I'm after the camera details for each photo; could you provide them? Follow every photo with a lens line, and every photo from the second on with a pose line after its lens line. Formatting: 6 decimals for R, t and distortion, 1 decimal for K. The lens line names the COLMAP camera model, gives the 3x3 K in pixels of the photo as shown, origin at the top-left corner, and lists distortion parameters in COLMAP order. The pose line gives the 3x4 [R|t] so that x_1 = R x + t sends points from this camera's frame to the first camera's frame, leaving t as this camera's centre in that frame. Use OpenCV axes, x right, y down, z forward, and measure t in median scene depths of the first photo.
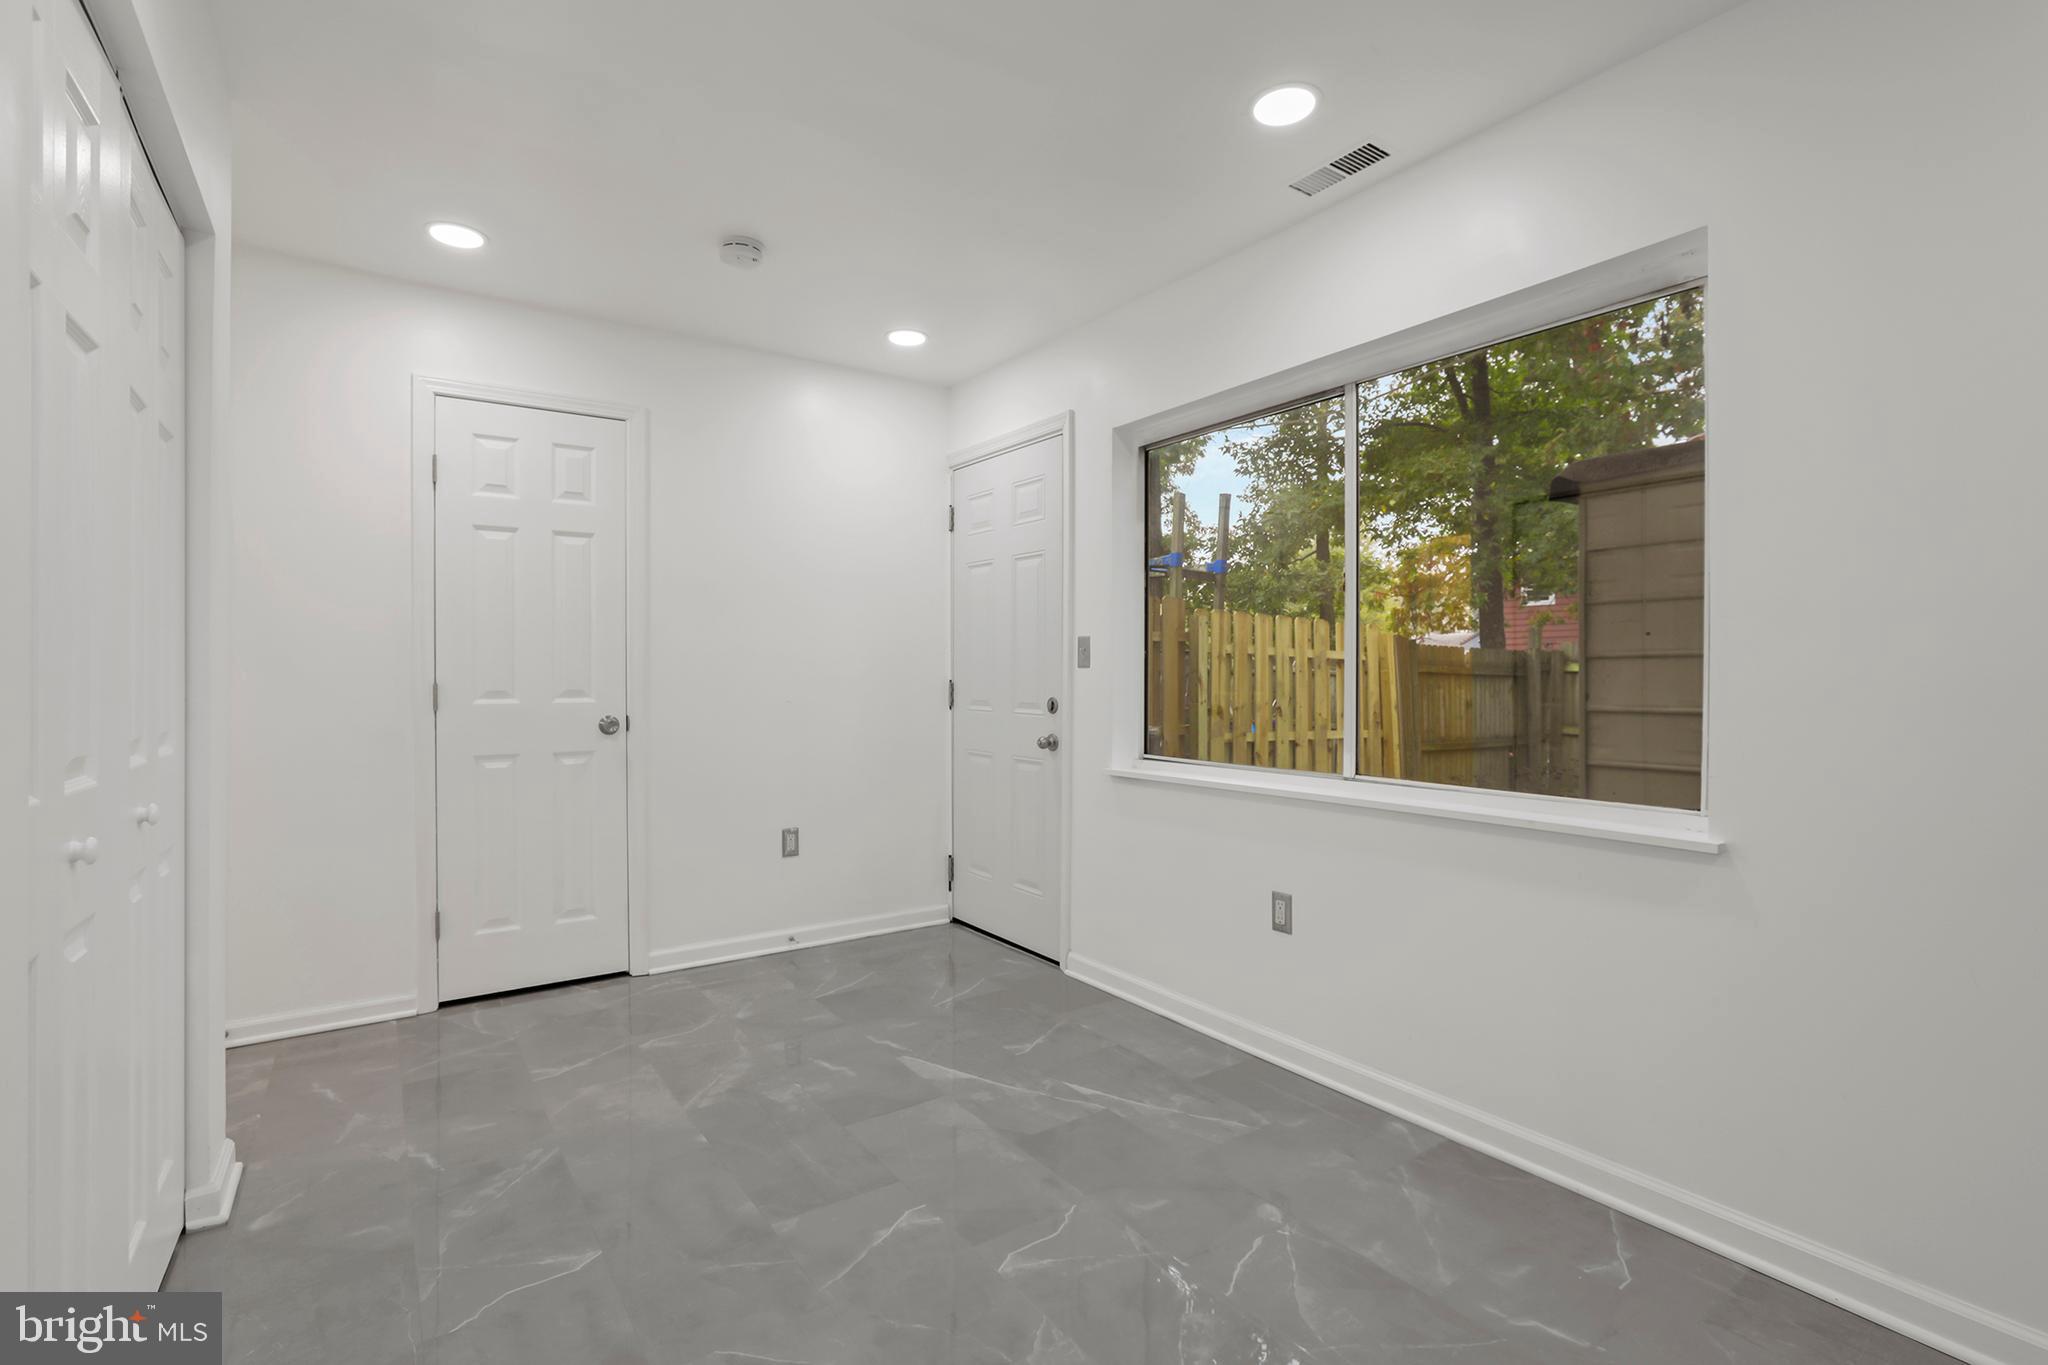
lens RADIAL K [[961.9, 0, 1029.0], [0, 961.9, 672.1], [0, 0, 1]] dist [-0.041873, 0.023426]
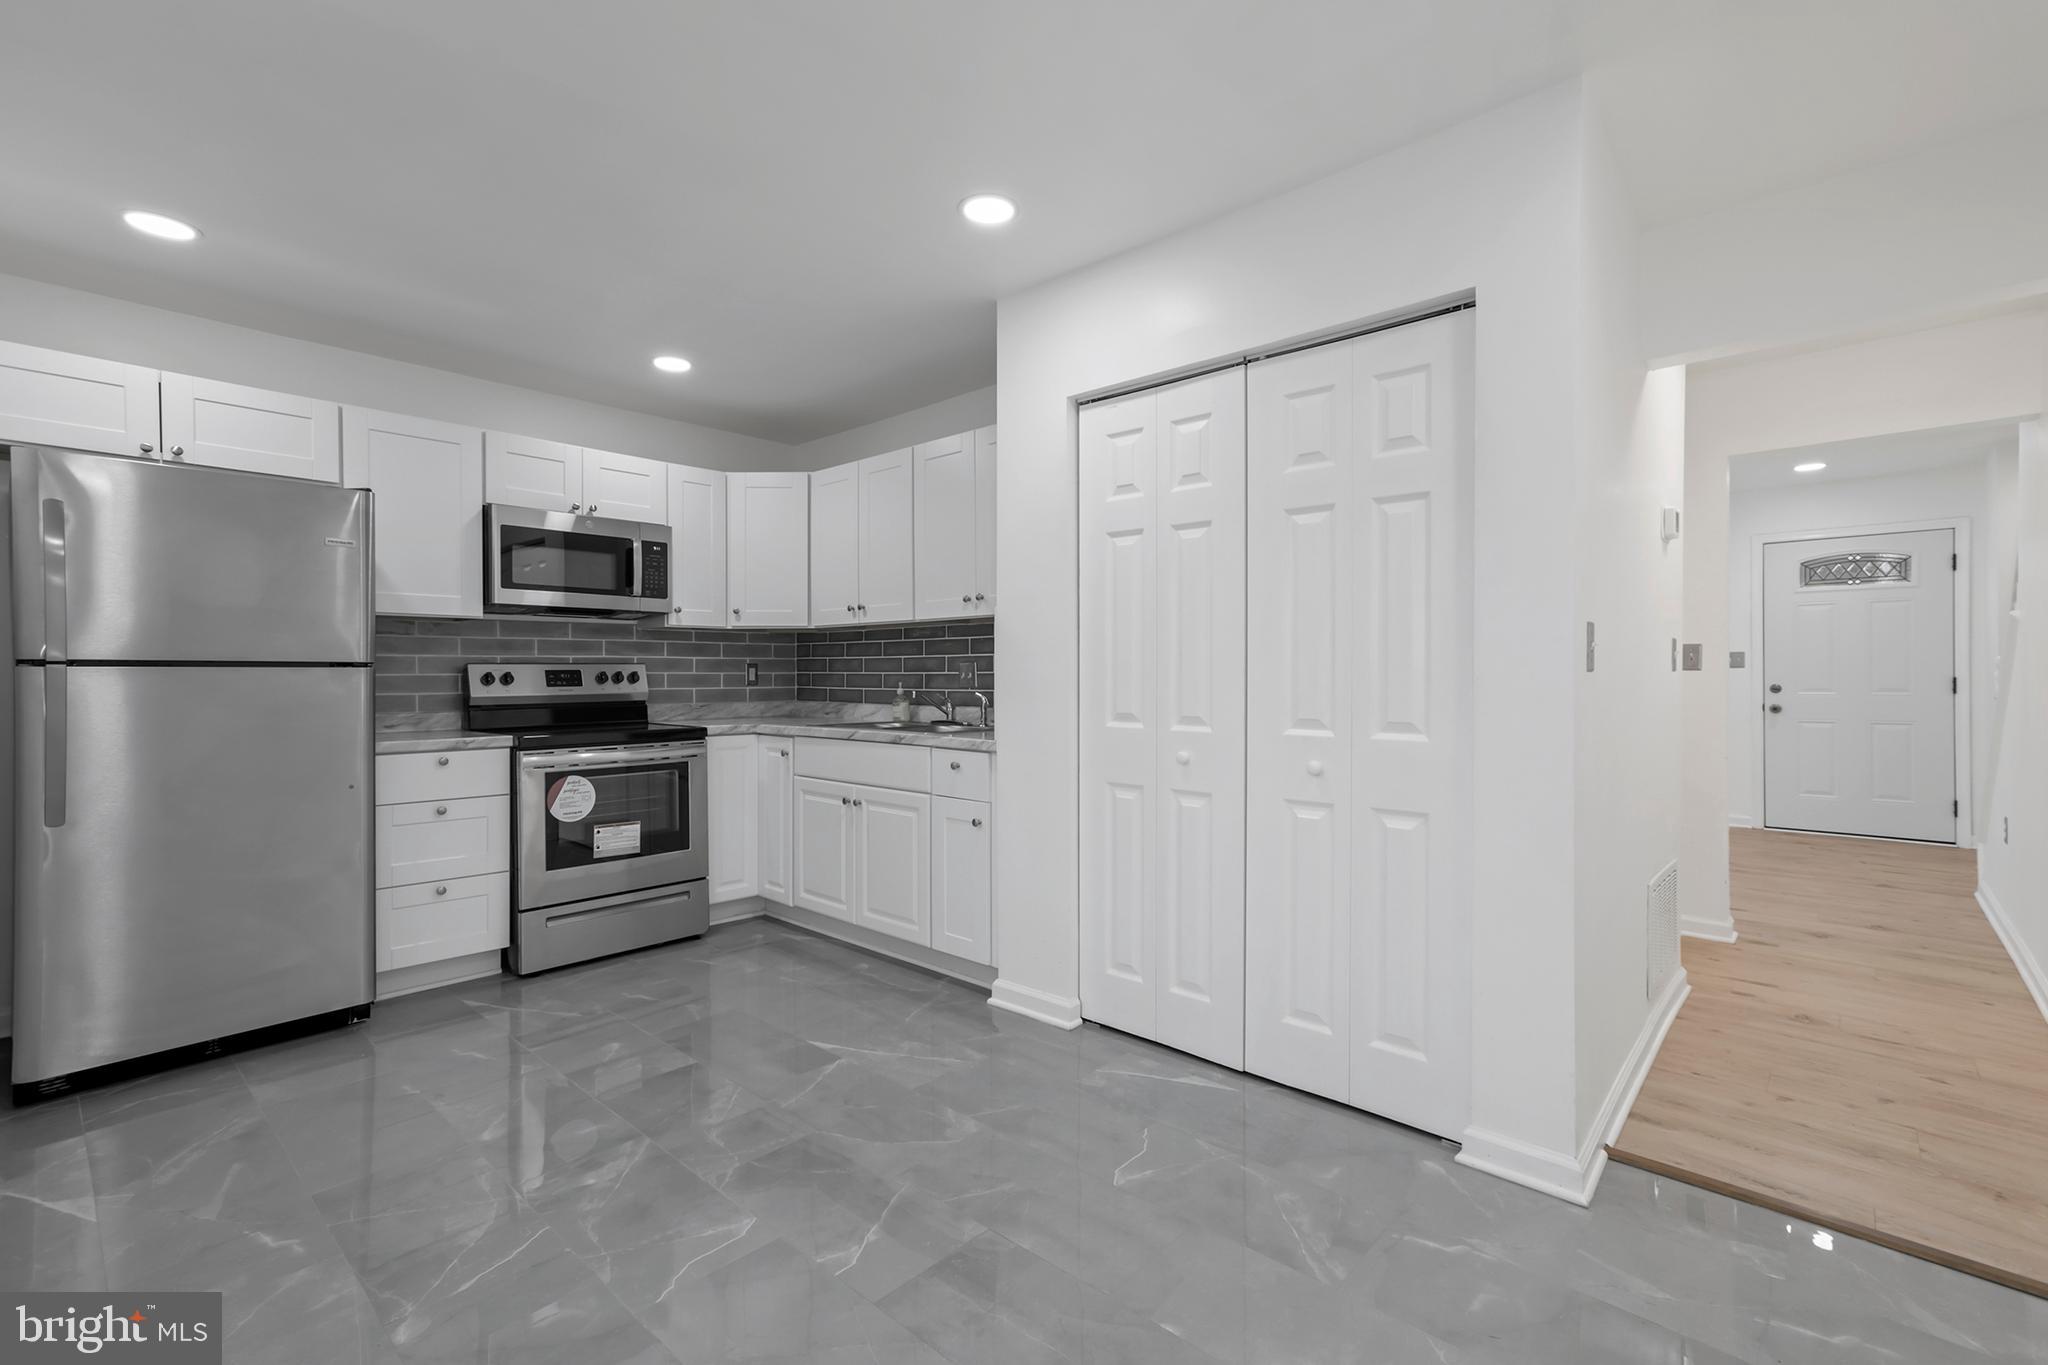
lens RADIAL K [[890.3, 0, 1013.1], [0, 890.3, 680.0], [0, 0, 1]] dist [-0.023698, 0.019568]
pose [[-0.976126, 0.001903, -0.217195, -0.074706], [0.000746, 0.999985, 0.005410, -0.003752], [0.217202, 0.005119, -0.976113, 1.500900]]
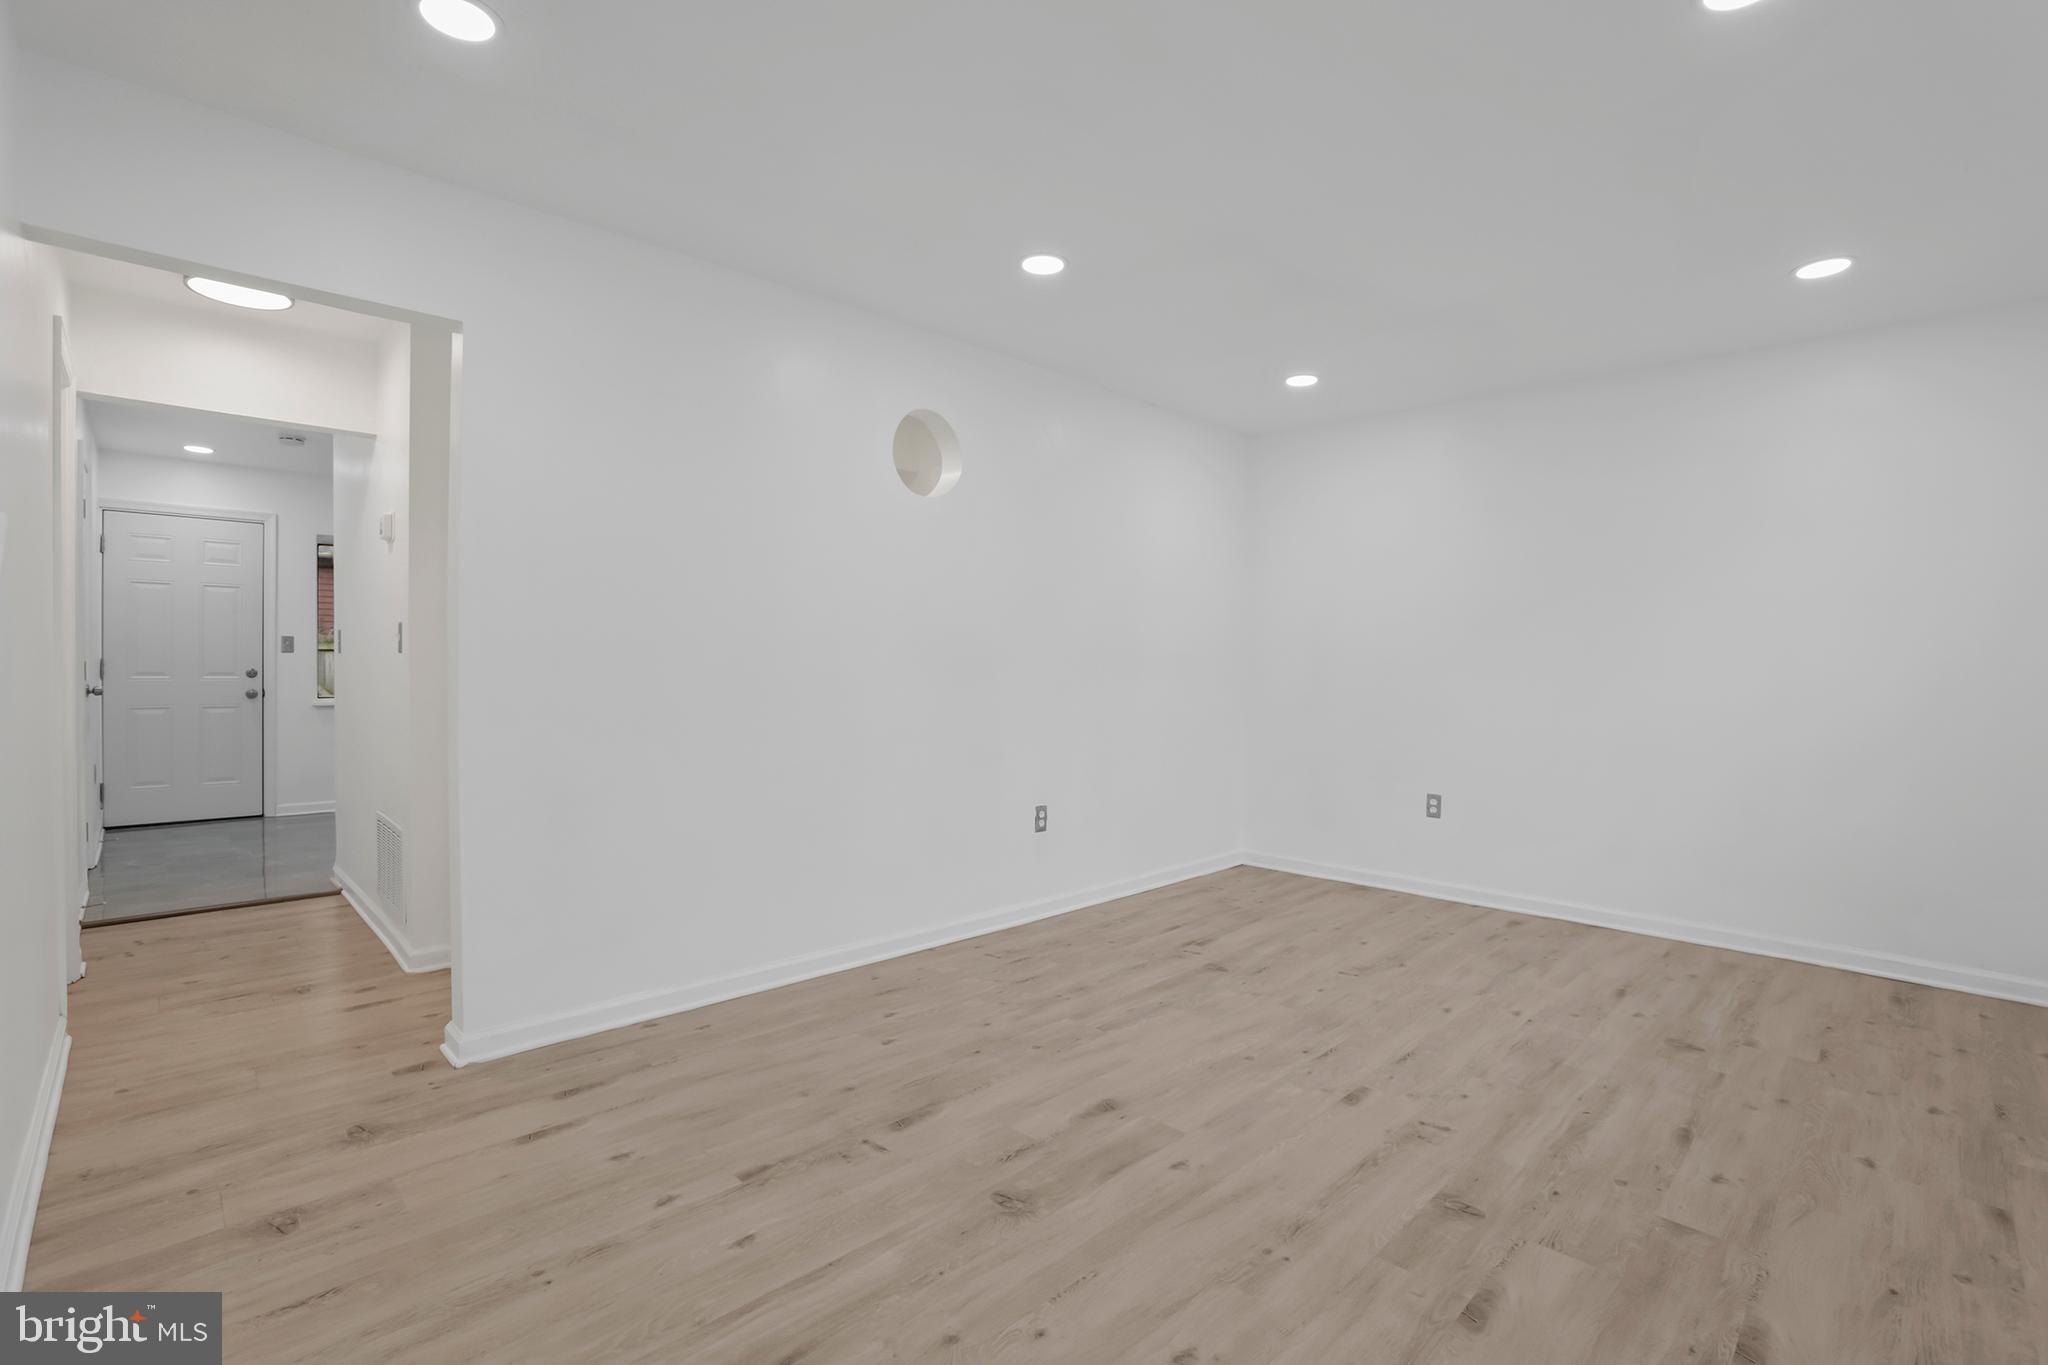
lens RADIAL K [[937.7, 0, 1025.2], [0, 937.7, 658.1], [0, 0, 1]] dist [-0.077847, 0.029686]
pose [[-0.182197, -0.000203, 0.983262, -2.754083], [-0.009500, 0.999954, -0.001554, -0.007752], [-0.983216, -0.009624, -0.182190, -0.169551]]
